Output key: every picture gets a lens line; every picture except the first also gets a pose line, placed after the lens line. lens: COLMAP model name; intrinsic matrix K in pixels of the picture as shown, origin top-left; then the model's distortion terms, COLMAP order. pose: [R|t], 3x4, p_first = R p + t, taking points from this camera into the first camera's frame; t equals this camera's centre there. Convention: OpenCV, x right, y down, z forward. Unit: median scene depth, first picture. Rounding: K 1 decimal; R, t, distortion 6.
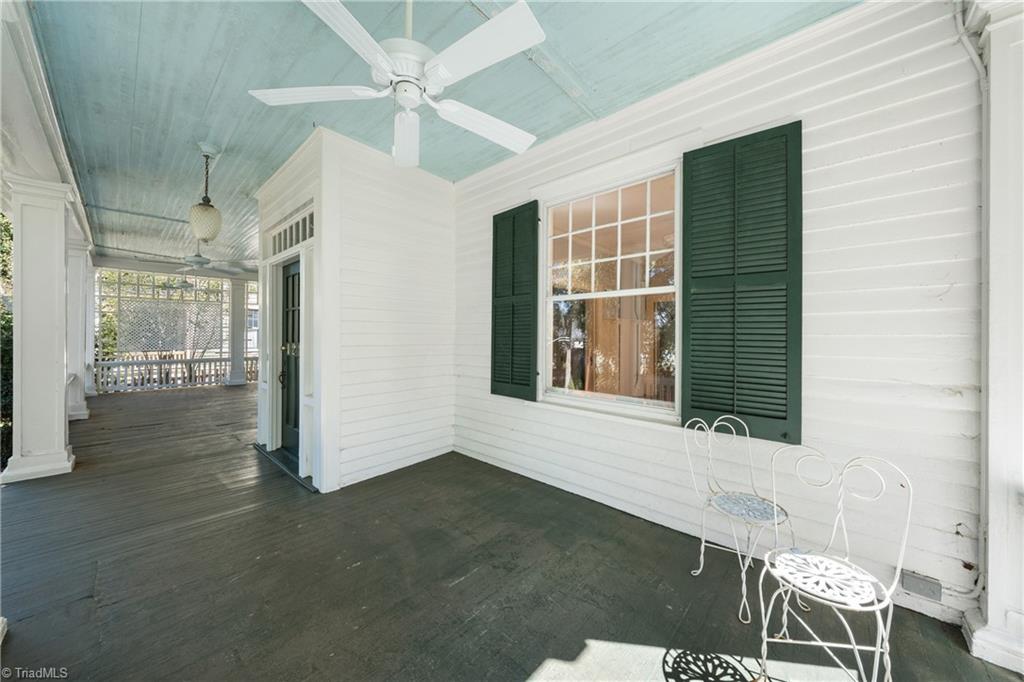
lens RADIAL K [[358.8, 0, 506.2], [0, 358.8, 336.6], [0, 0, 1]] dist [-0.000343, -0.000098]
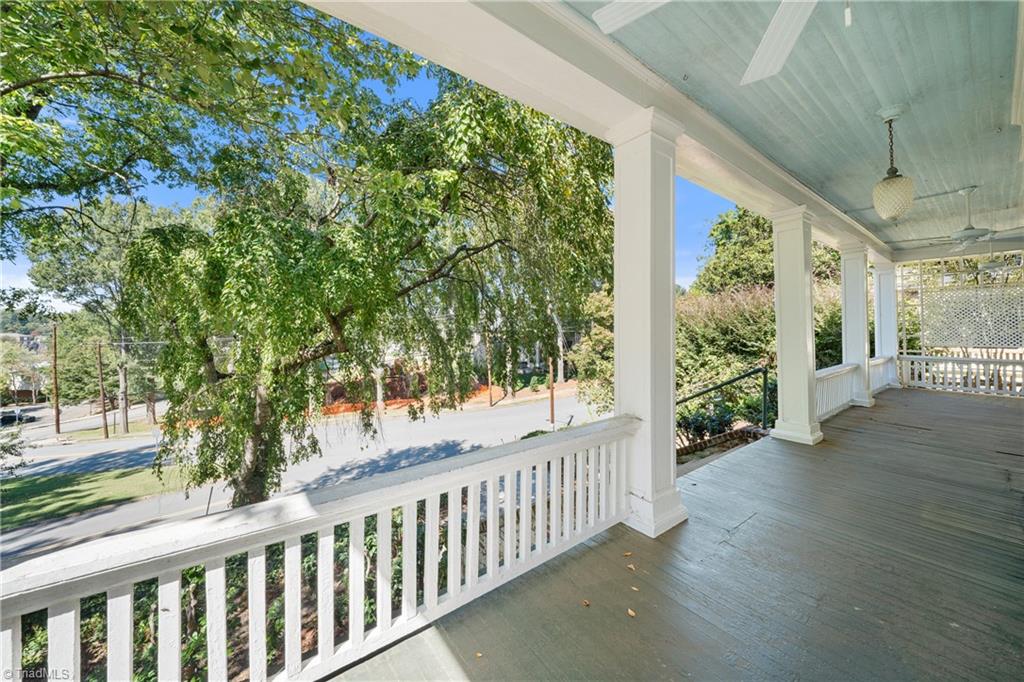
lens RADIAL K [[362.6, 0, 514.6], [0, 362.6, 324.3], [0, 0, 1]] dist [-0.001008, -0.000141]
pose [[-0.169840, -0.017330, -0.985319, 0.065903], [0.001287, 0.999841, -0.017807, -0.000739], [0.985471, -0.004292, -0.169791, 0.104630]]
